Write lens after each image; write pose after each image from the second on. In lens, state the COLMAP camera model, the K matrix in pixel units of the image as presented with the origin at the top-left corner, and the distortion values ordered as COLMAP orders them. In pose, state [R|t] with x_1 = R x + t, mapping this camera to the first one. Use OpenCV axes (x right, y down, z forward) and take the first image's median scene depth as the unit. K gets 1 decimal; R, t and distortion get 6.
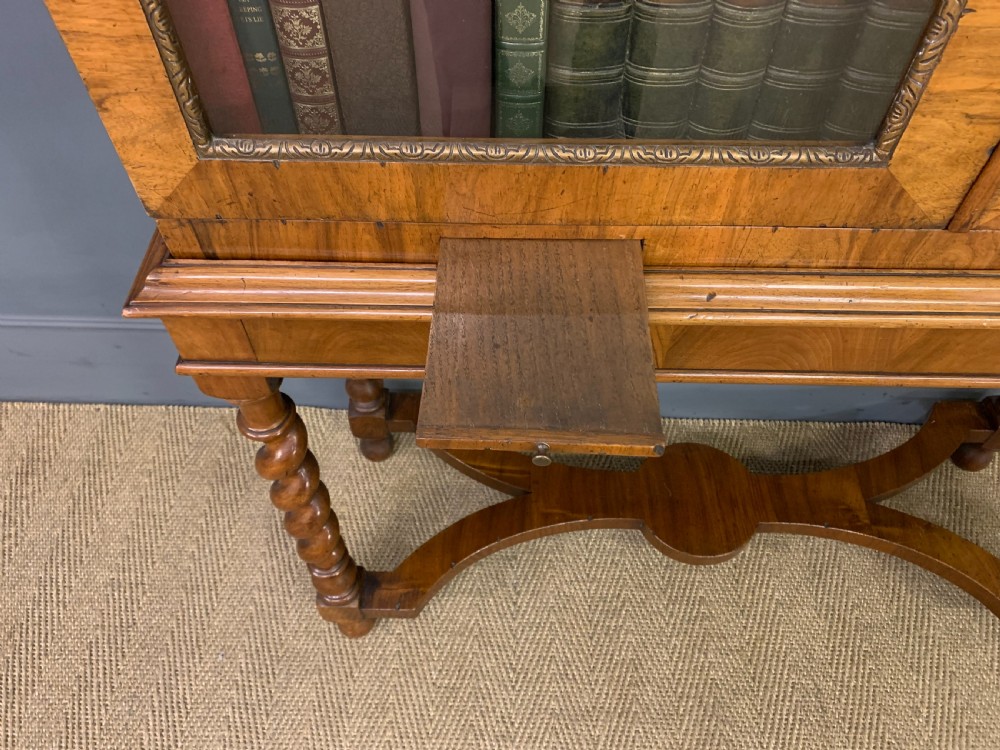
lens RADIAL K [[772.6, 0, 495.9], [0, 772.6, 377.3], [0, 0, 1]] dist [0.020343, -0.001968]
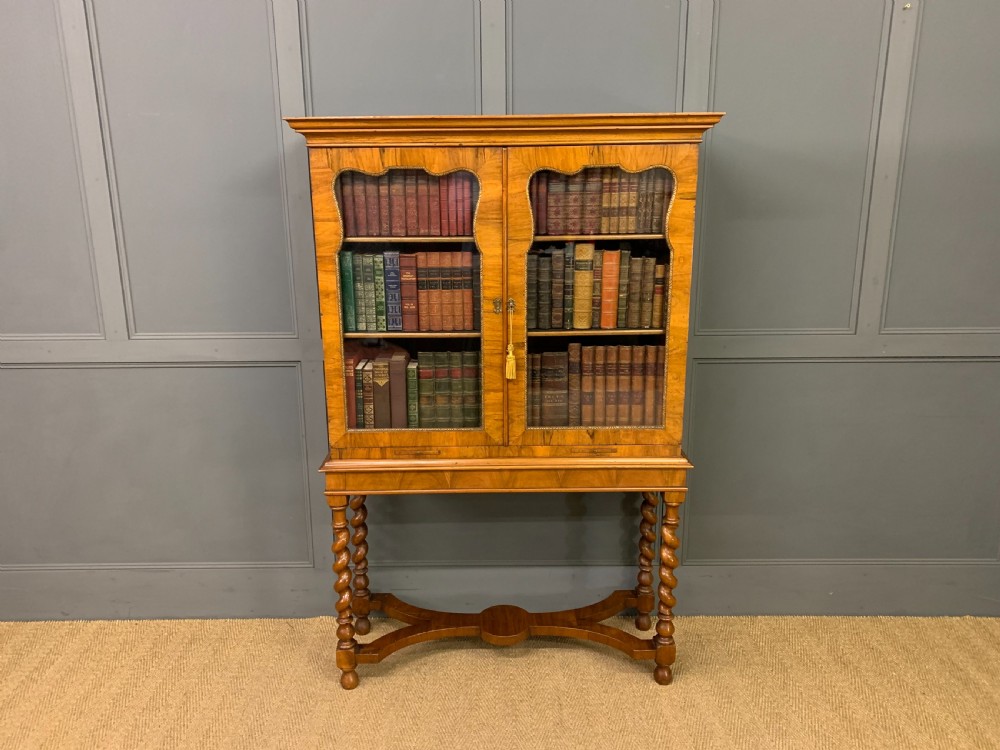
lens RADIAL K [[771.4, 0, 490.8], [0, 771.4, 362.3], [0, 0, 1]] dist [0.030840, -0.006062]
pose [[0.999613, -0.010421, 0.025774, 0.369159], [0.024445, 0.771036, -0.636322, 2.243721], [-0.013241, 0.636706, 0.770993, -2.735642]]
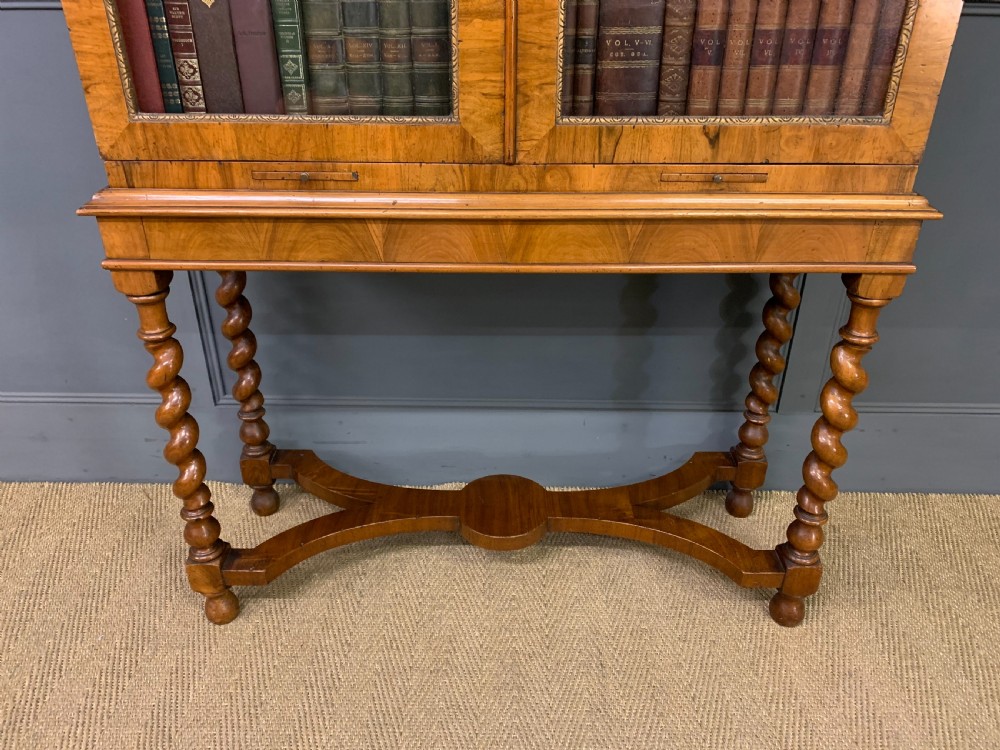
lens RADIAL K [[774.7, 0, 498.5], [0, 774.7, 374.8], [0, 0, 1]] dist [0.029664, -0.004972]
pose [[0.999855, 0.000145, 0.017047, 0.503827], [0.006926, 0.910256, -0.413987, 1.076068], [-0.015578, 0.414045, 0.910123, -0.563161]]
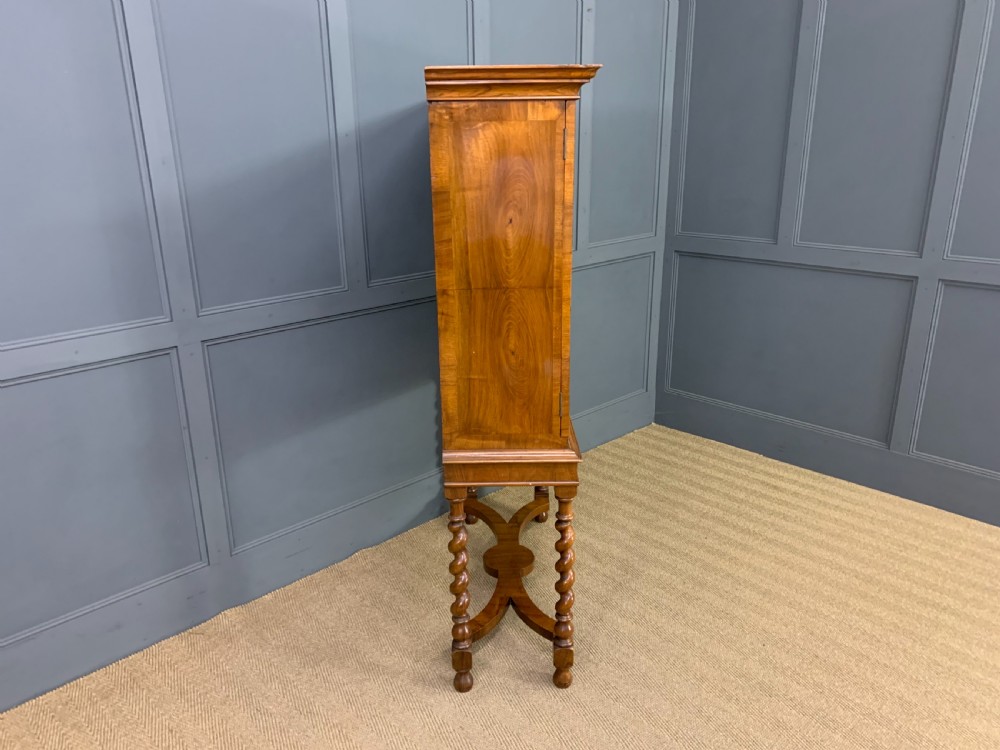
lens RADIAL K [[761.3, 0, 500.0], [0, 761.3, 375.0], [0, 0, 1]] dist [0.049706, -0.004612]
pose [[-0.036446, -0.303307, 0.952196, -4.091657], [0.810899, 0.547894, 0.205561, -1.487590], [-0.584050, 0.779626, 0.225982, 0.040864]]
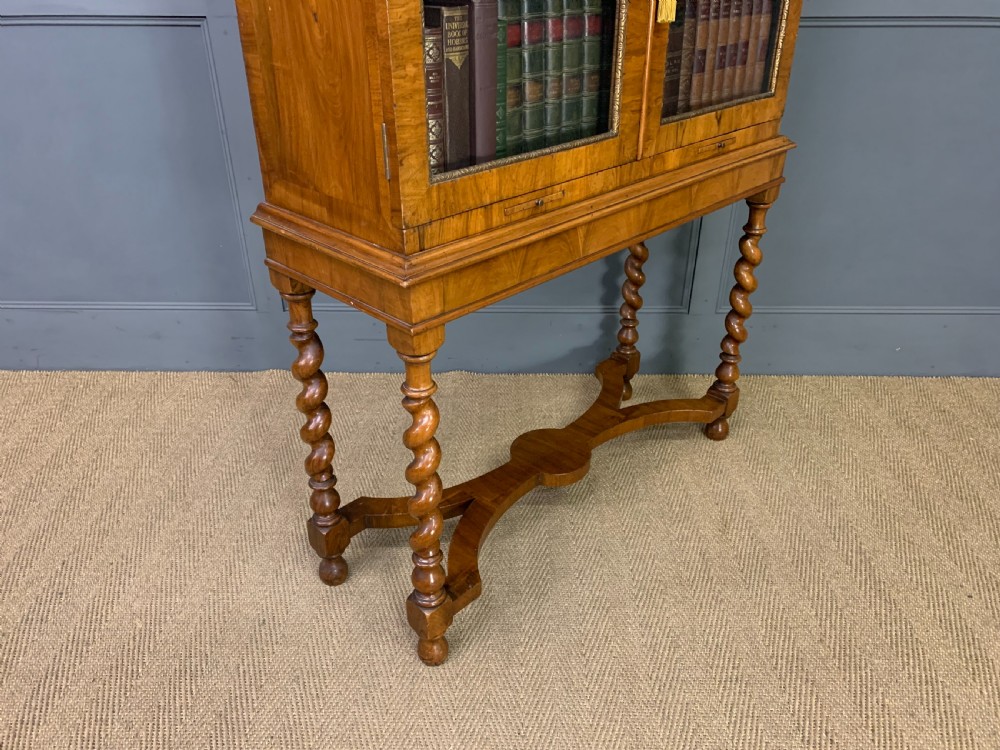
lens RADIAL K [[761.3, 0, 500.0], [0, 761.3, 375.0], [0, 0, 1]] dist [0.049706, -0.004612]
pose [[0.677913, -0.352356, 0.645197, -1.616232], [0.589599, 0.784814, -0.190892, 0.585190], [-0.439098, 0.509815, 0.739784, -0.346489]]
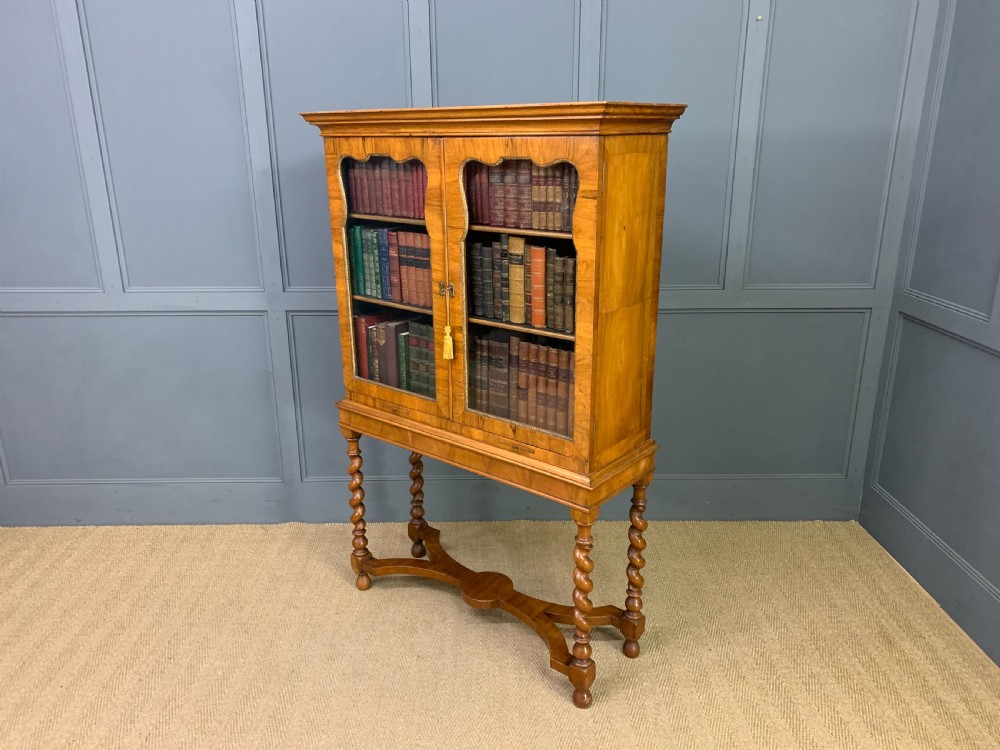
lens RADIAL K [[760.3, 0, 514.7], [0, 760.3, 379.4], [0, 0, 1]] dist [0.005110, -0.001655]
pose [[0.796210, 0.188166, -0.575016, 3.472464], [-0.486885, 0.763461, -0.424346, 1.393065], [0.359155, 0.617836, 0.699491, -2.289314]]
